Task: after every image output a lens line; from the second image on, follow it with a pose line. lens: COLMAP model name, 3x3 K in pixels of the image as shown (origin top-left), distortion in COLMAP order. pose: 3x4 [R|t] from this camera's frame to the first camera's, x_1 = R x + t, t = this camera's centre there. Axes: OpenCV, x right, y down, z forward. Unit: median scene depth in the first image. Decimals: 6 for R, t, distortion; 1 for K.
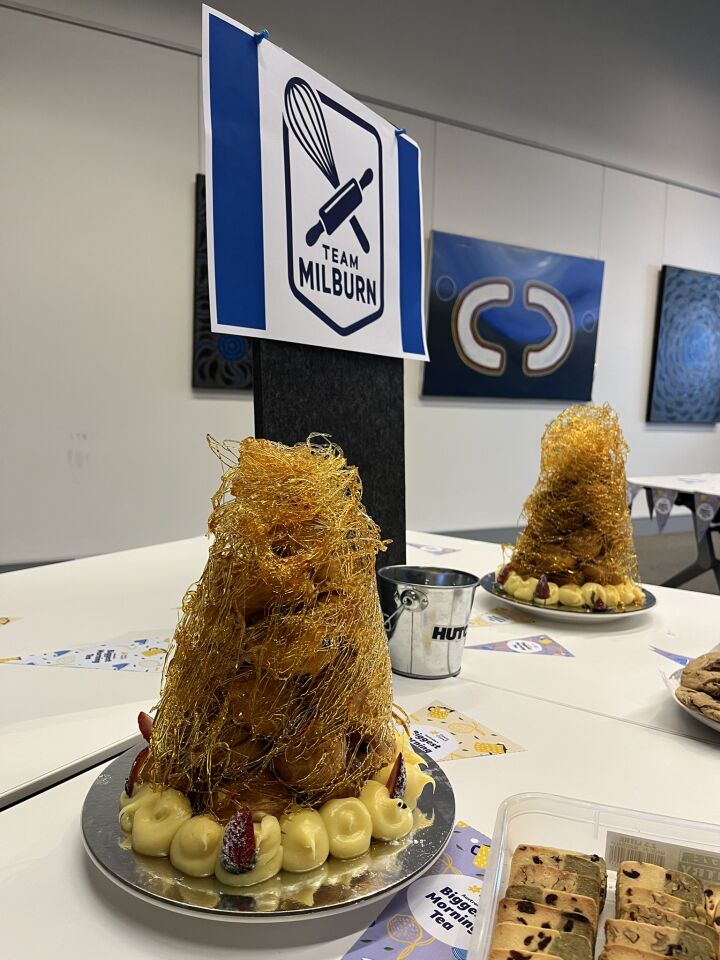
lens RADIAL K [[727.0, 0, 356.8], [0, 727.0, 486.3], [0, 0, 1]] dist [0.065757, -0.097144]
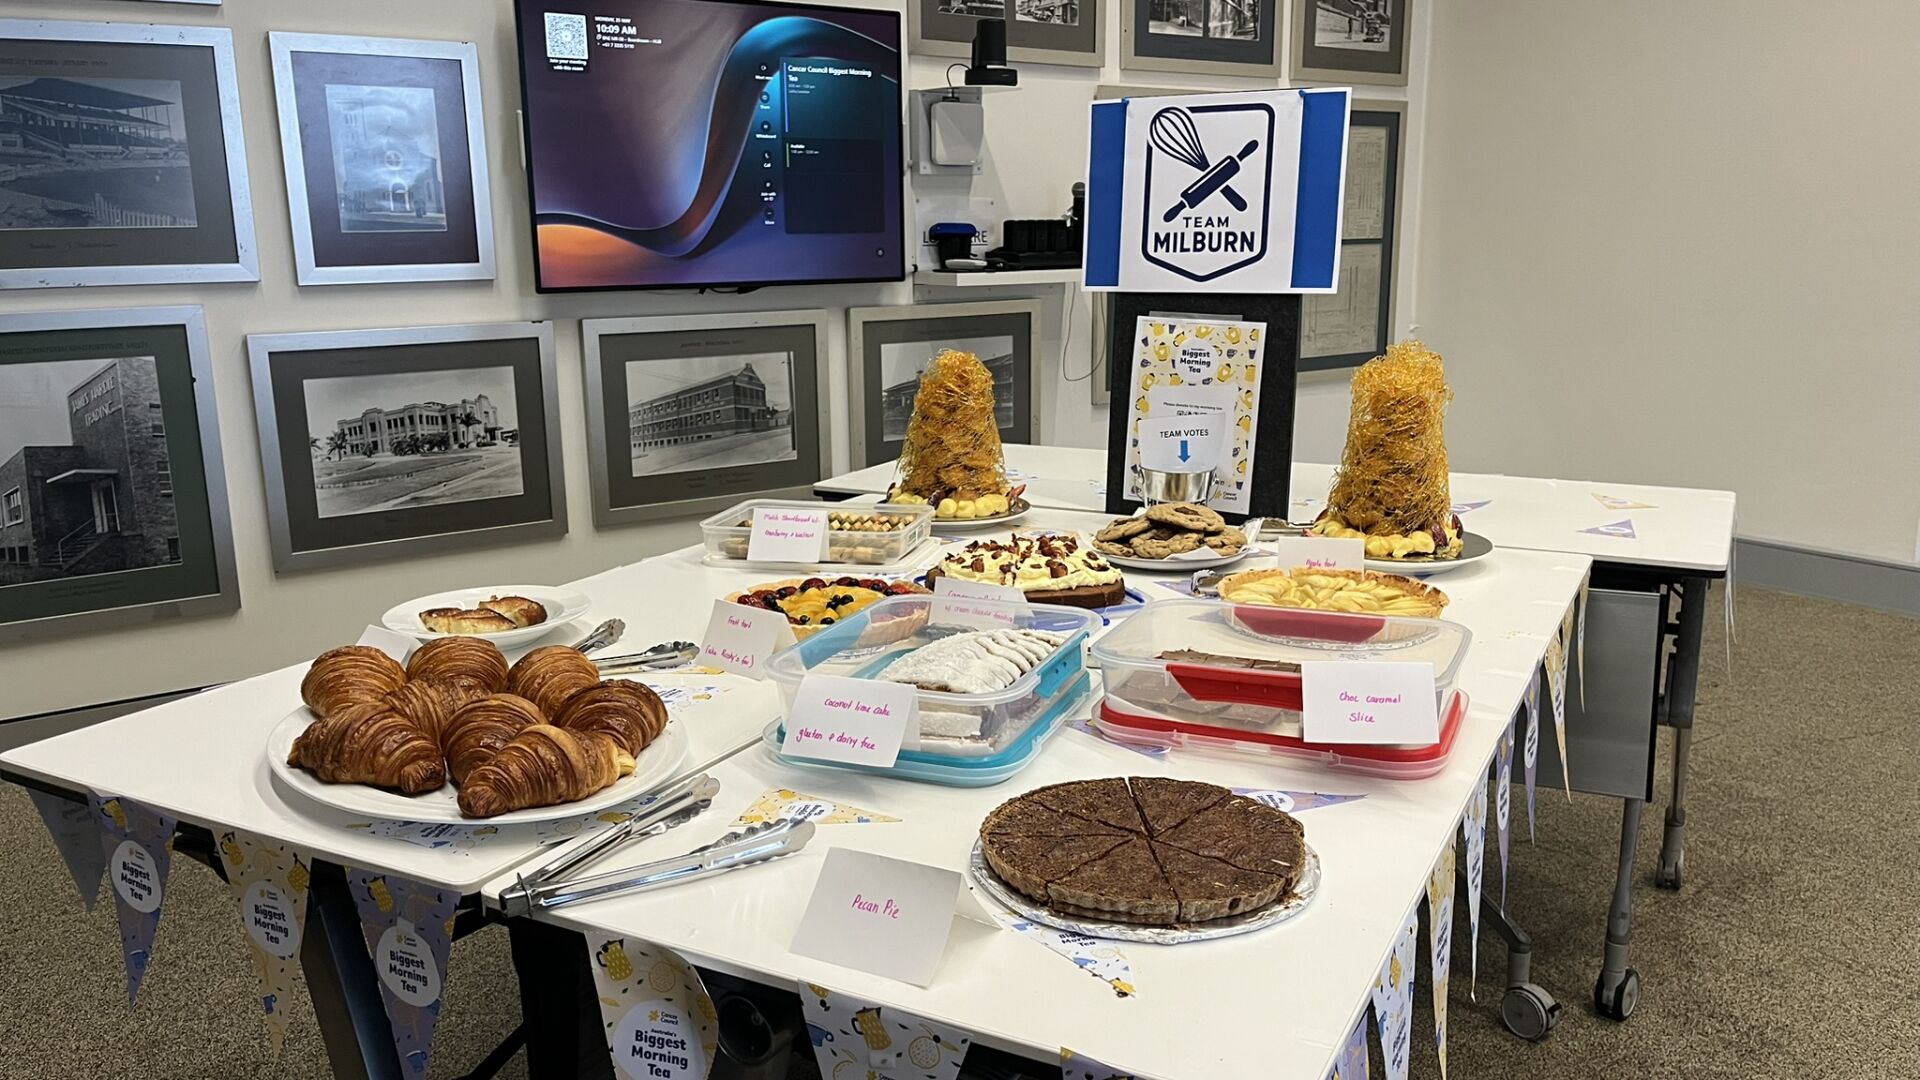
lens RADIAL K [[1459.0, 0, 965.4], [0, 1459.0, 548.2], [0, 0, 1]] dist [0.033819, -0.004121]
pose [[0.088935, 0.172515, -0.980984, 2.578984], [-0.102912, 0.981207, 0.163225, -0.122005], [0.990707, 0.086439, 0.105018, 0.345238]]
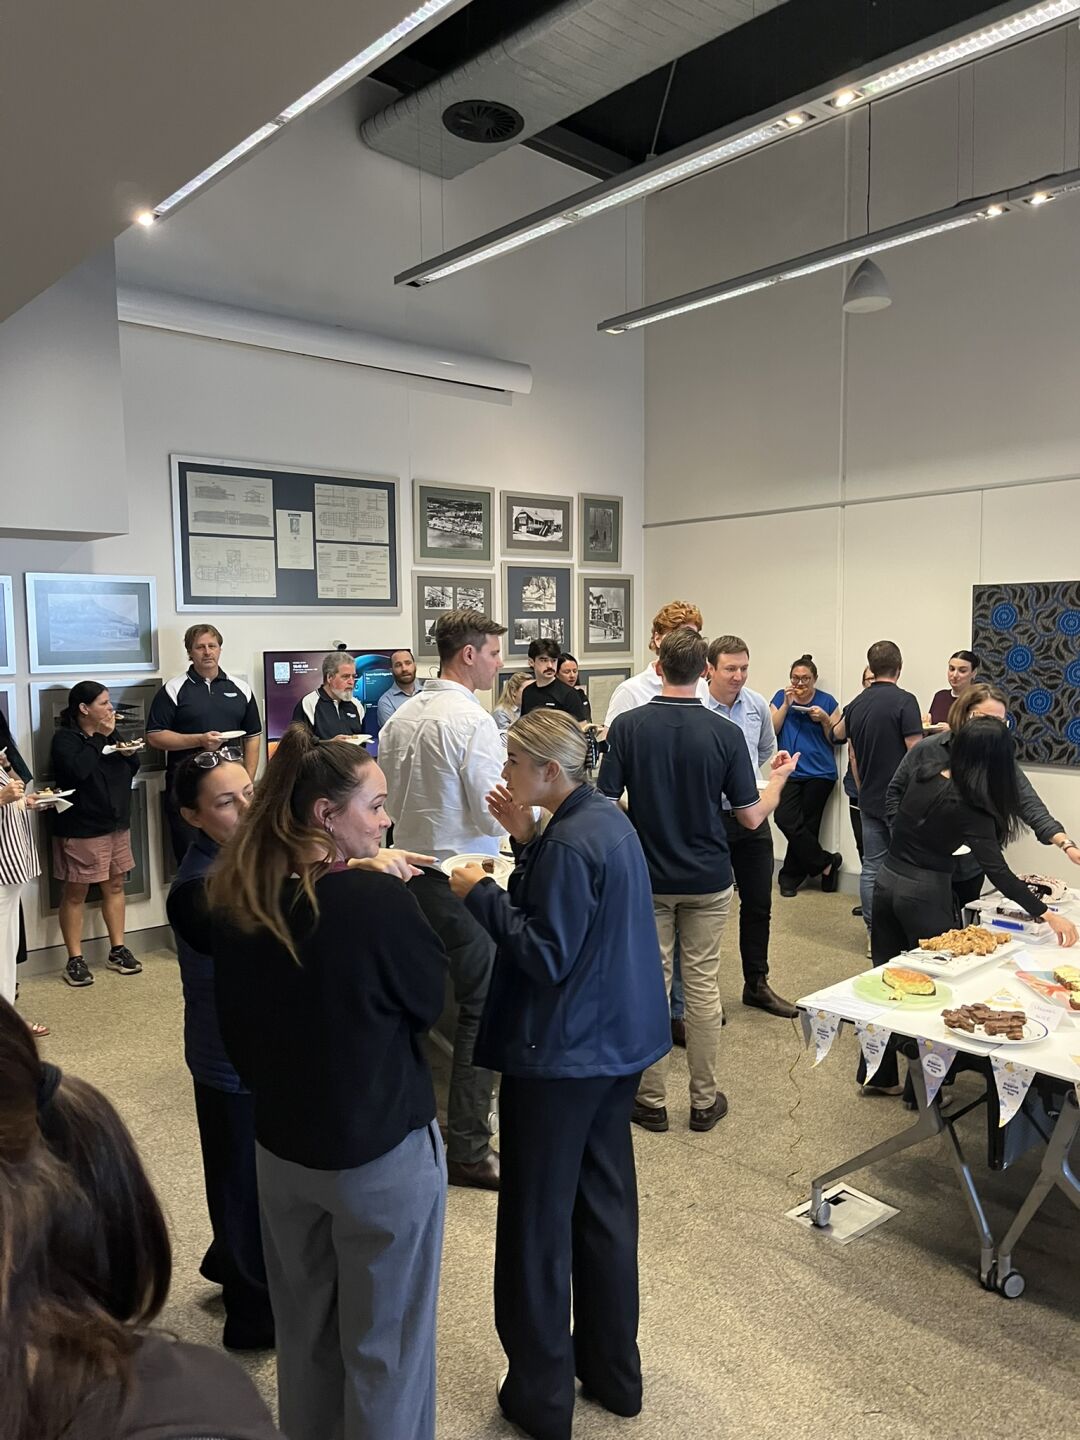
lens RADIAL K [[1090.5, 0, 535.2], [0, 1090.5, 729.4], [0, 0, 1]] dist [0.065757, -0.097144]
pose [[0.187369, 0.047958, -0.981118, 6.299102], [-0.099641, 0.994583, 0.029587, -0.737133], [0.977223, 0.092216, 0.191132, -0.138863]]
